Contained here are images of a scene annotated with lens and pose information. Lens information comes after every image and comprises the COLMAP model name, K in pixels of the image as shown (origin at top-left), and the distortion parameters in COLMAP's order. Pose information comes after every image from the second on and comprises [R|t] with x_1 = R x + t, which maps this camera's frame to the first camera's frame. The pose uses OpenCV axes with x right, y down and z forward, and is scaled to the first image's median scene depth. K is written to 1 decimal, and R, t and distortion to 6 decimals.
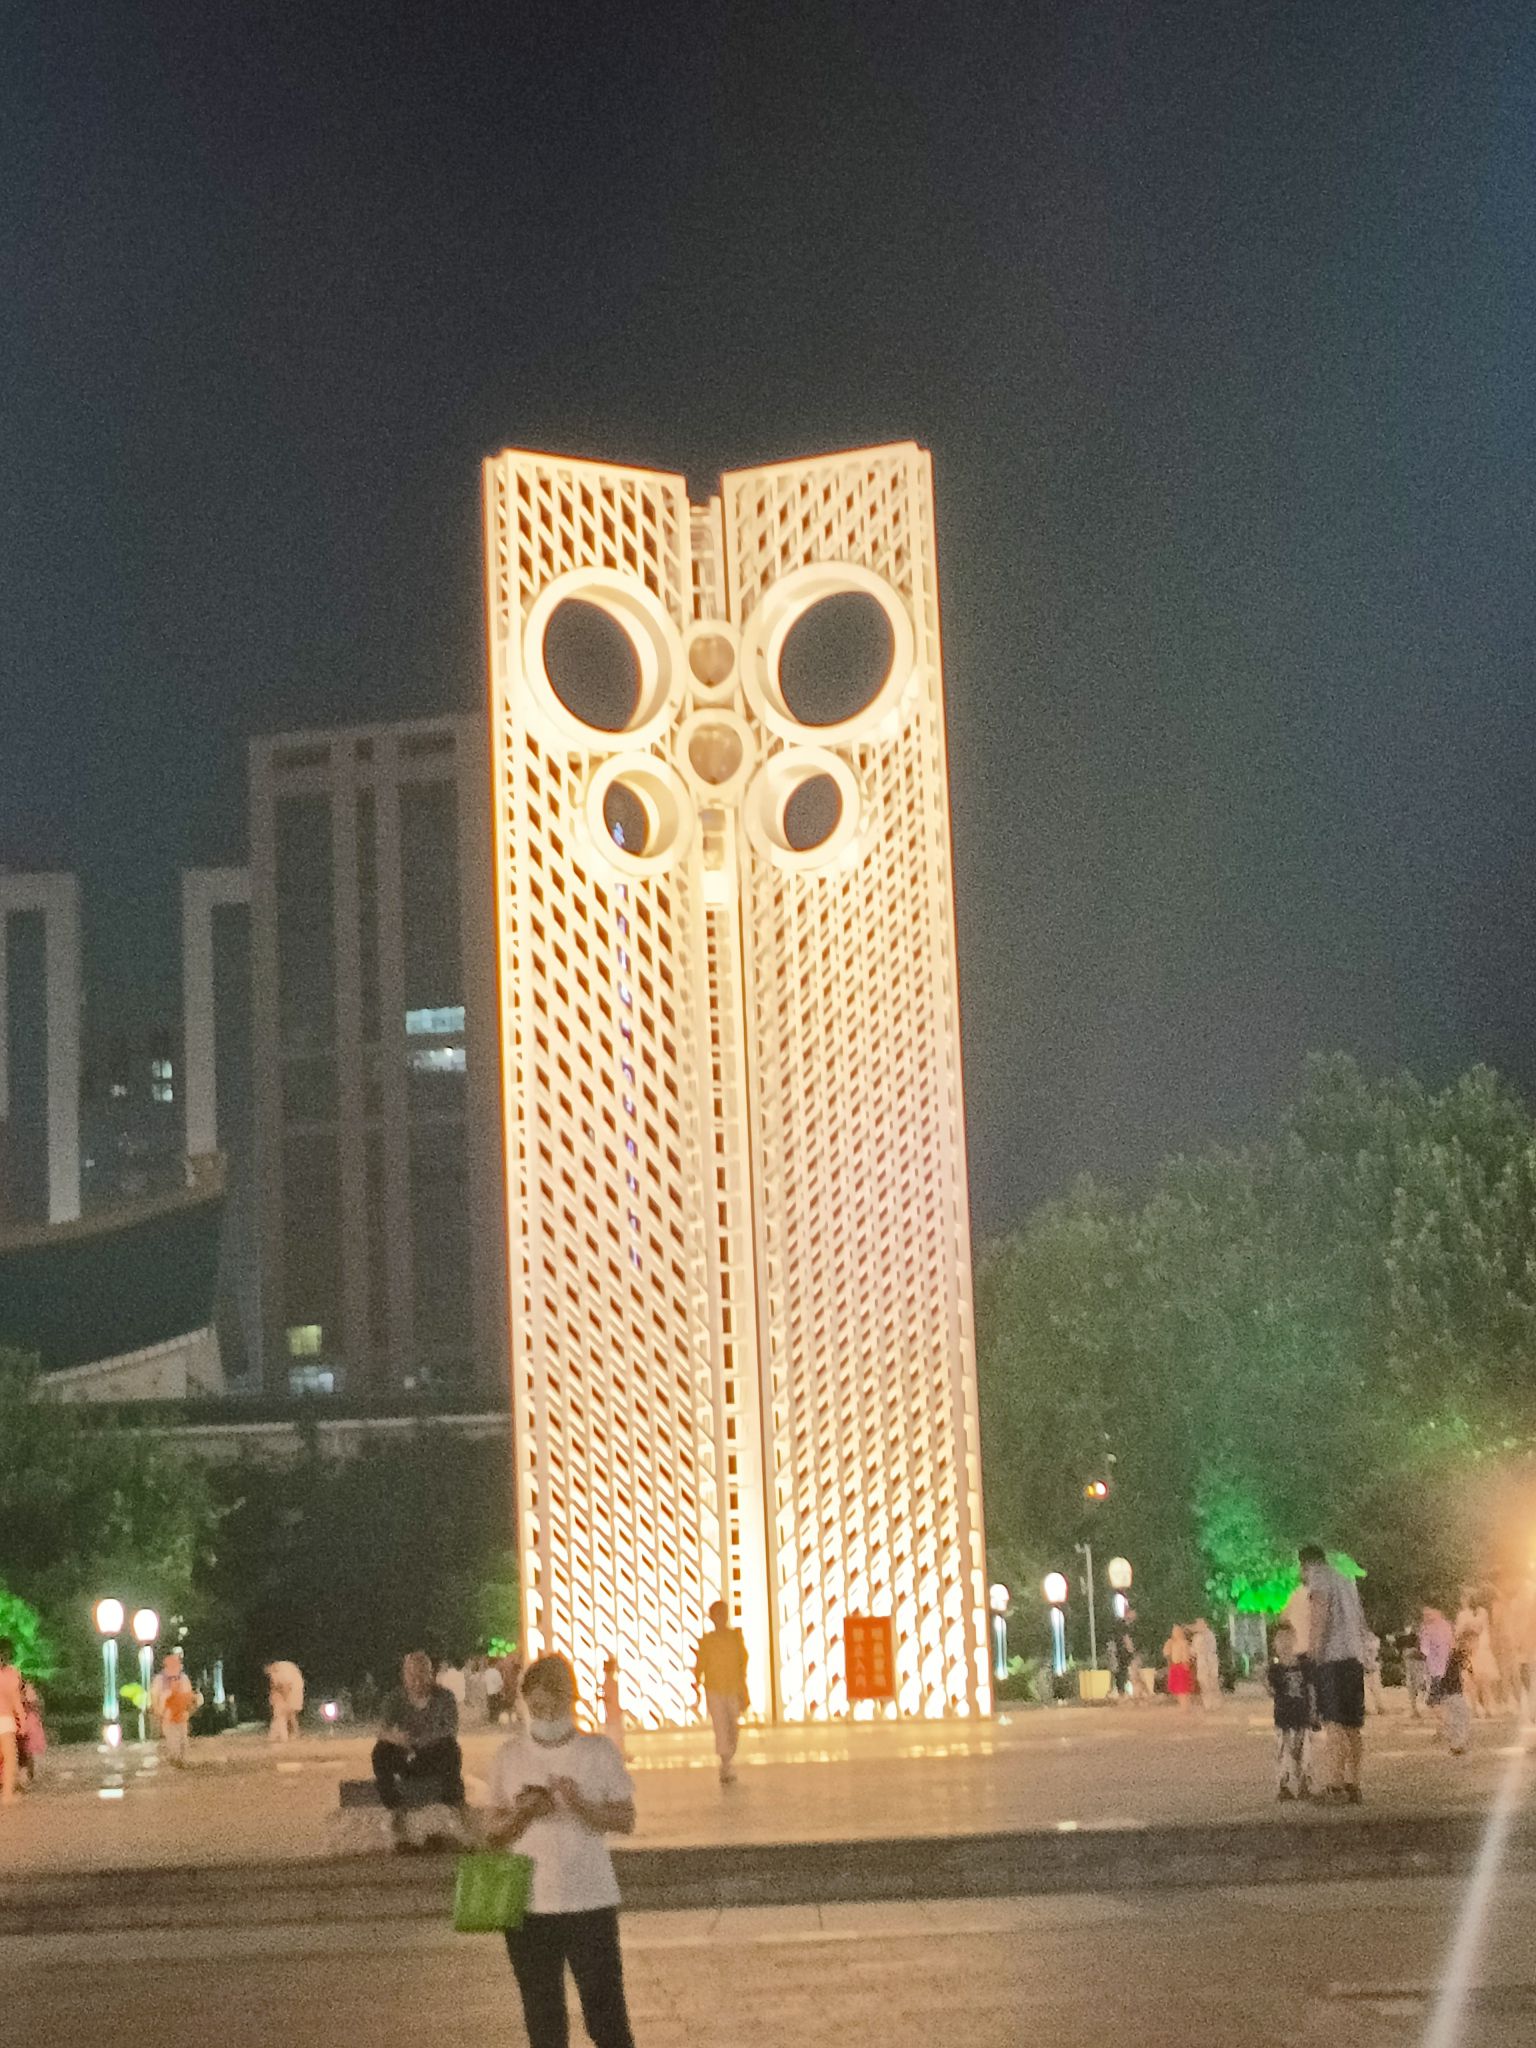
lens RADIAL K [[3657.0, 0, 768.0], [0, 3657.0, 1024.0], [0, 0, 1]] dist [-0.039908, -0.049473]
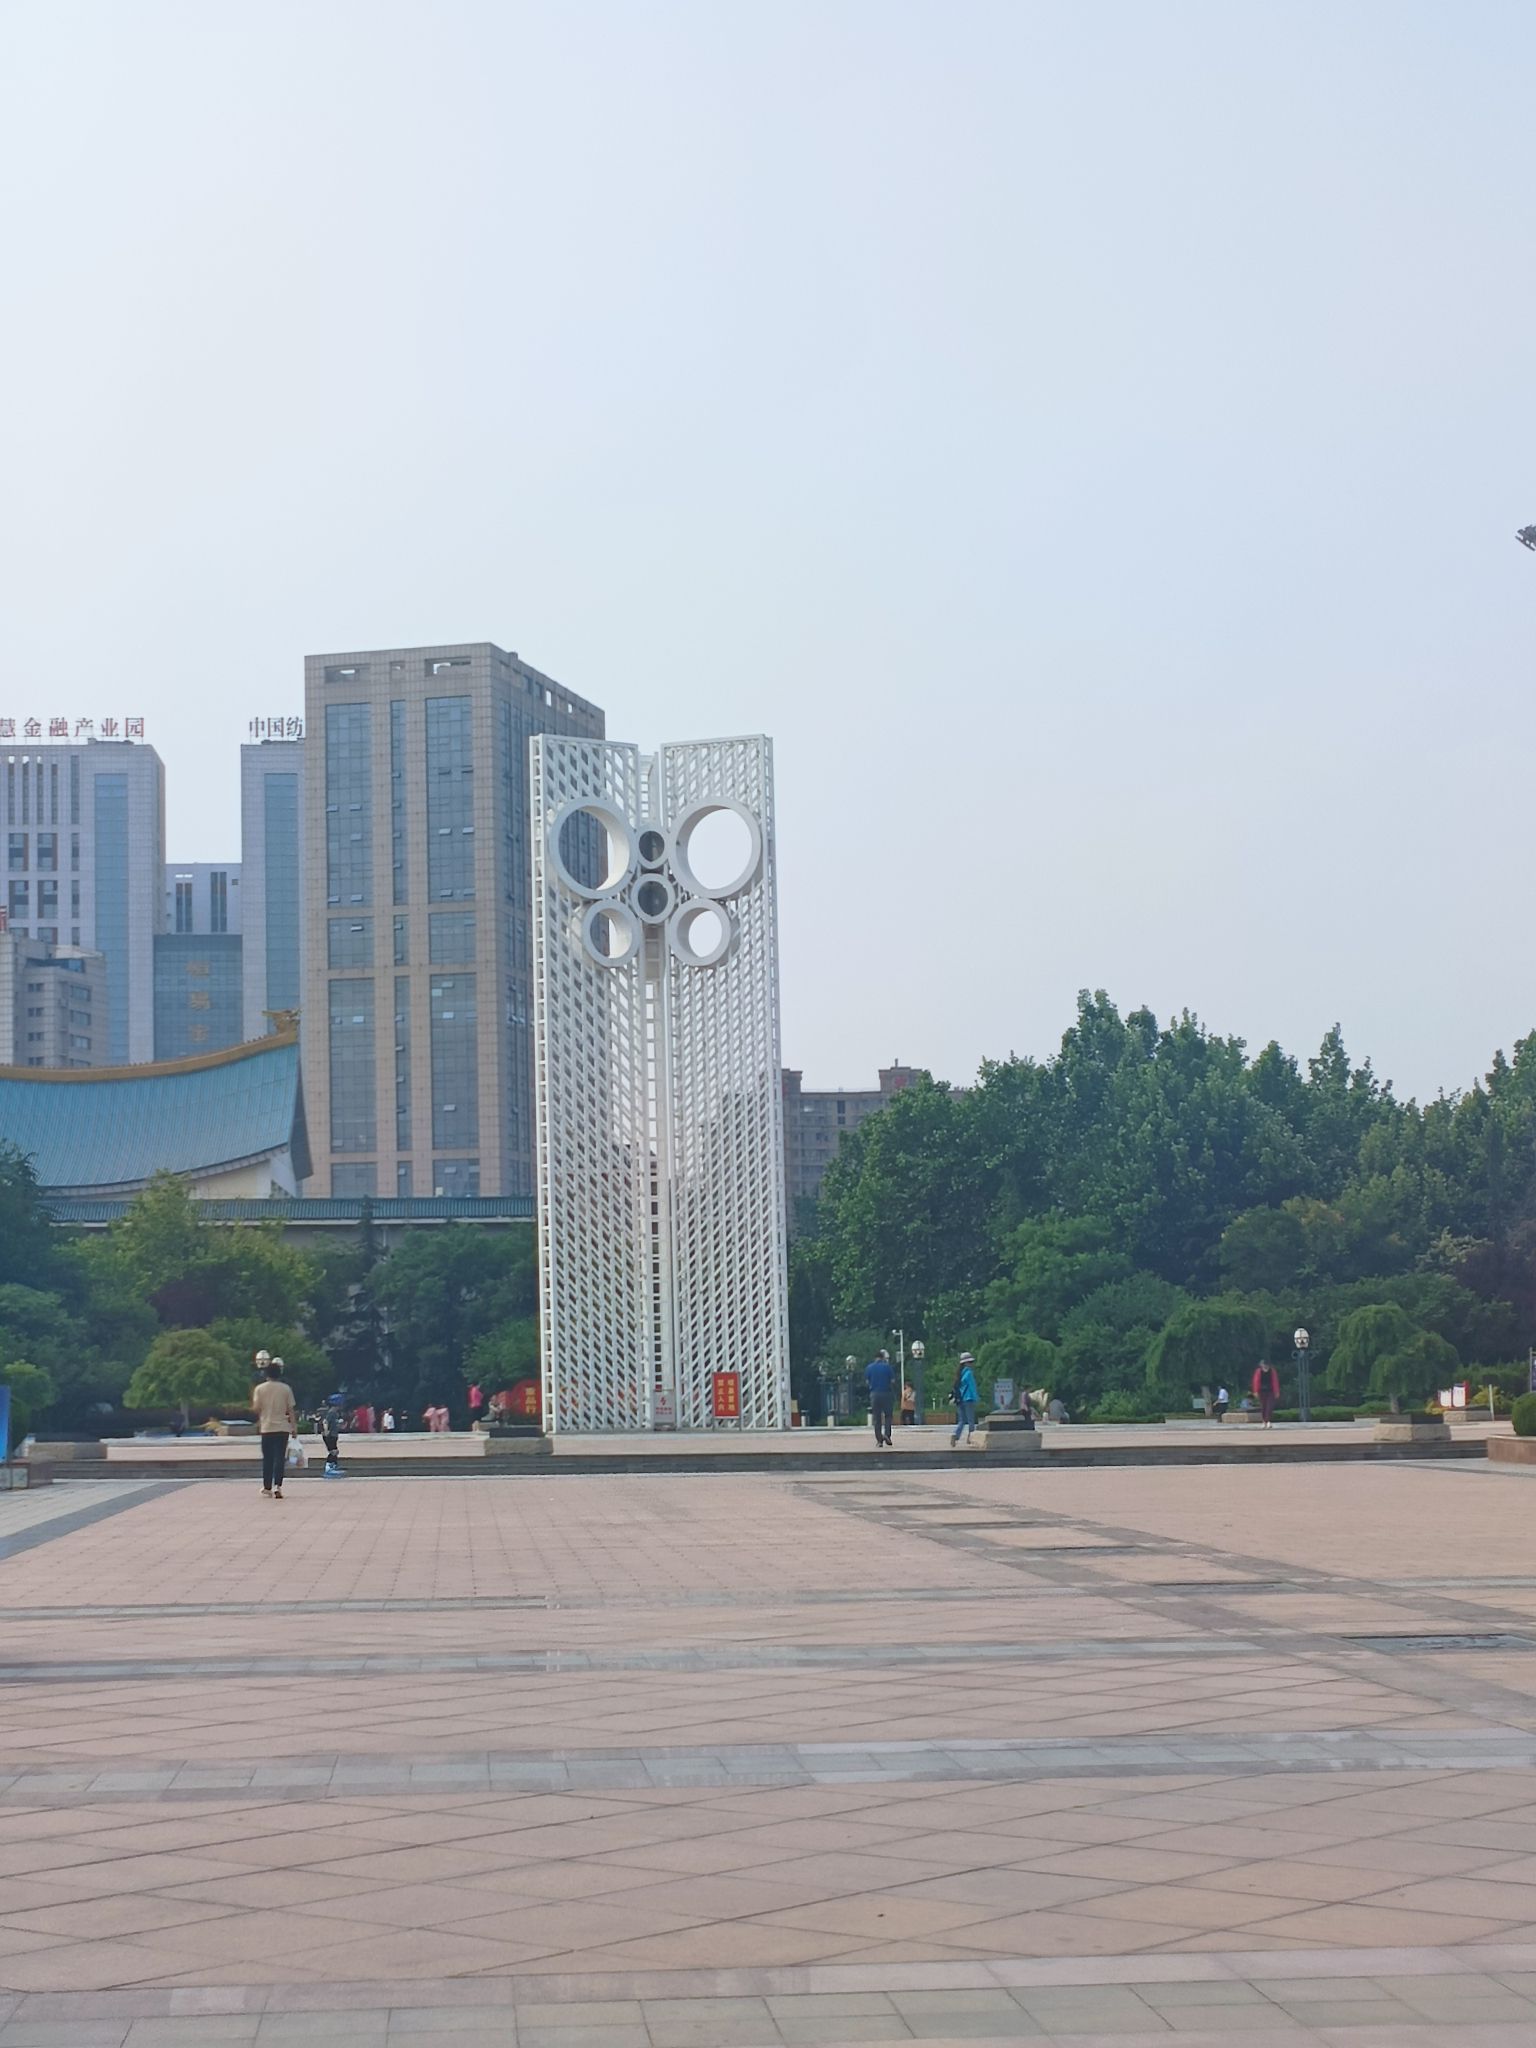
lens RADIAL K [[3657.0, 0, 768.0], [0, 3657.0, 1024.0], [0, 0, 1]] dist [-0.039908, -0.049473]
pose [[0.999720, 0.023682, -0.000093, 0.044478], [-0.023625, 0.997579, 0.065410, -0.132338], [0.001642, -0.065389, 0.997858, -0.816137]]
